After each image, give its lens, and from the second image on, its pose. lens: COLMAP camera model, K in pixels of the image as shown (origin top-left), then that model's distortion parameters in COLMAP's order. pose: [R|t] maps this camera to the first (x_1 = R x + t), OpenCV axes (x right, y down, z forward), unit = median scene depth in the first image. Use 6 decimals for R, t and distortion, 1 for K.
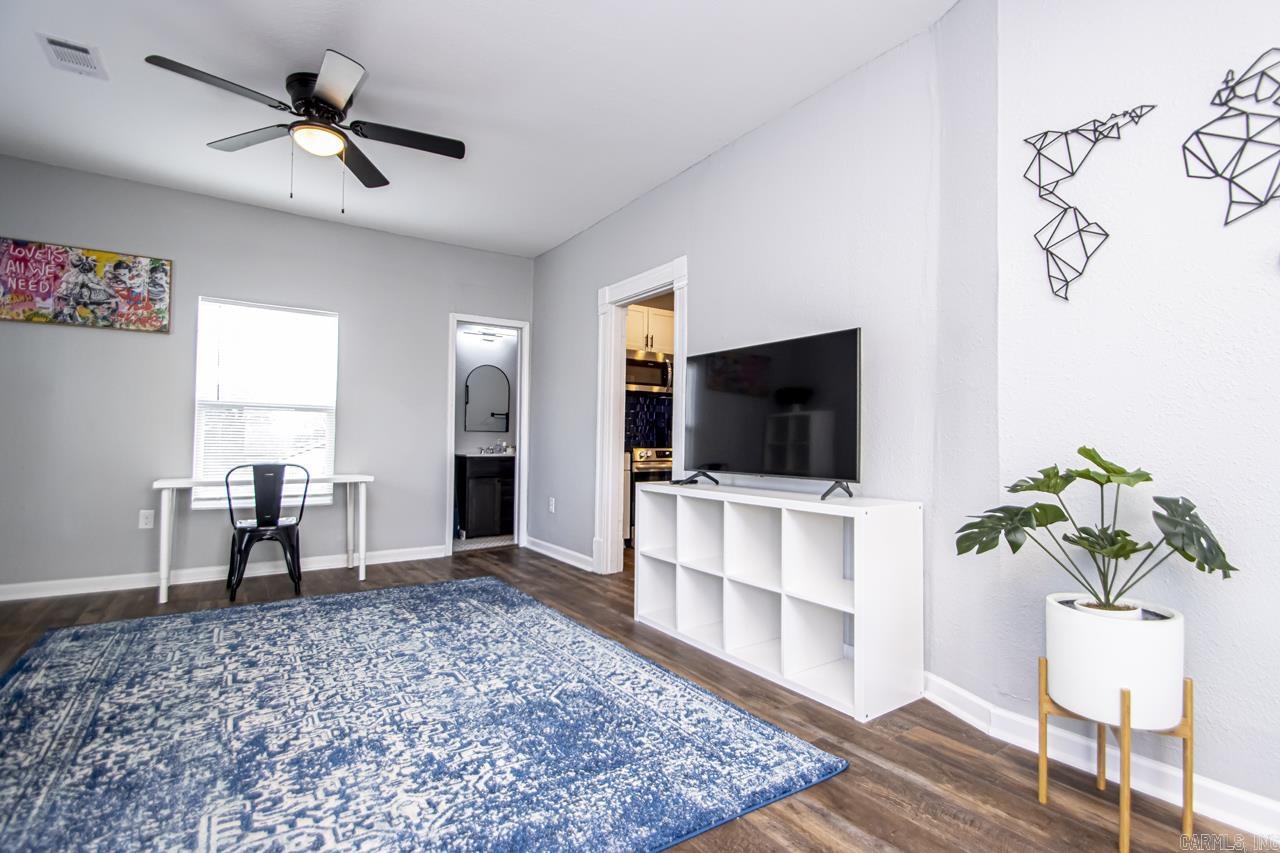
lens RADIAL K [[596.8, 0, 668.9], [0, 596.8, 419.9], [0, 0, 1]] dist [0.019967, -0.017284]
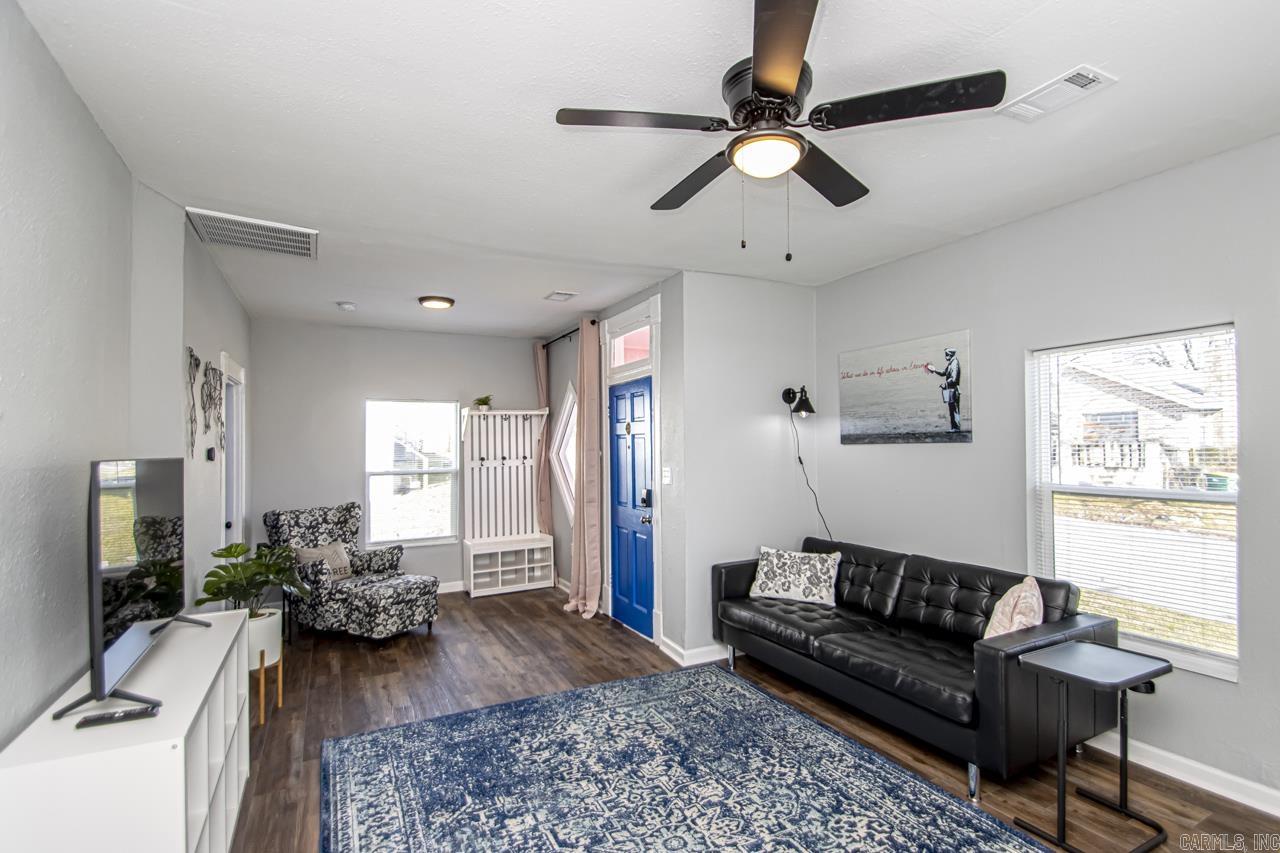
lens RADIAL K [[621.8, 0, 648.5], [0, 621.8, 435.5], [0, 0, 1]] dist [0.030441, -0.018940]
pose [[-0.985286, 0.014914, 0.170260, -0.649166], [0.007029, 0.998879, -0.046817, -0.128790], [-0.170767, -0.044931, -0.984286, 1.896071]]
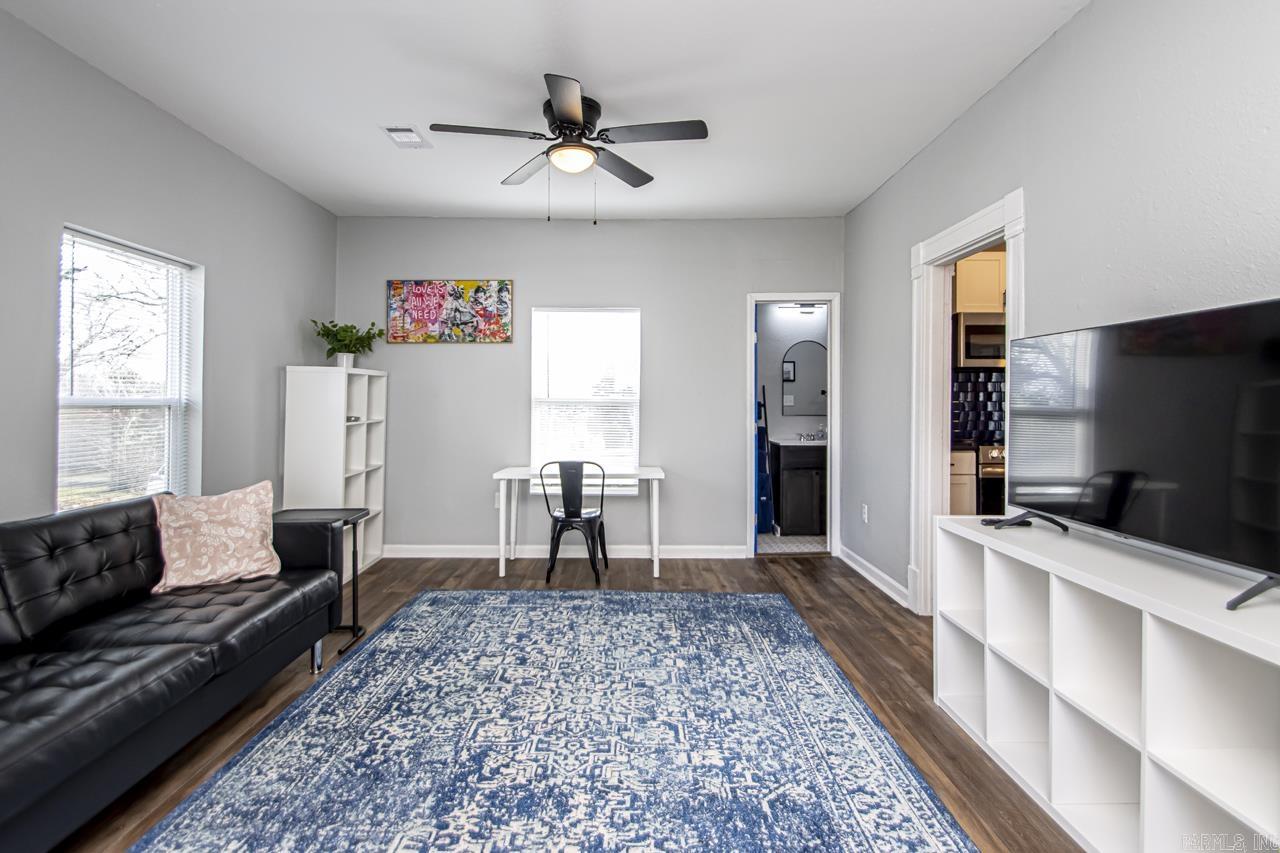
lens RADIAL K [[647.0, 0, 637.9], [0, 647.0, 383.6], [0, 0, 1]] dist [0.035307, -0.025060]
pose [[0.809552, -0.020534, -0.586690, 0.172209], [0.021846, 0.999750, -0.004847, -0.082844], [0.586642, -0.008893, 0.809797, 0.184674]]
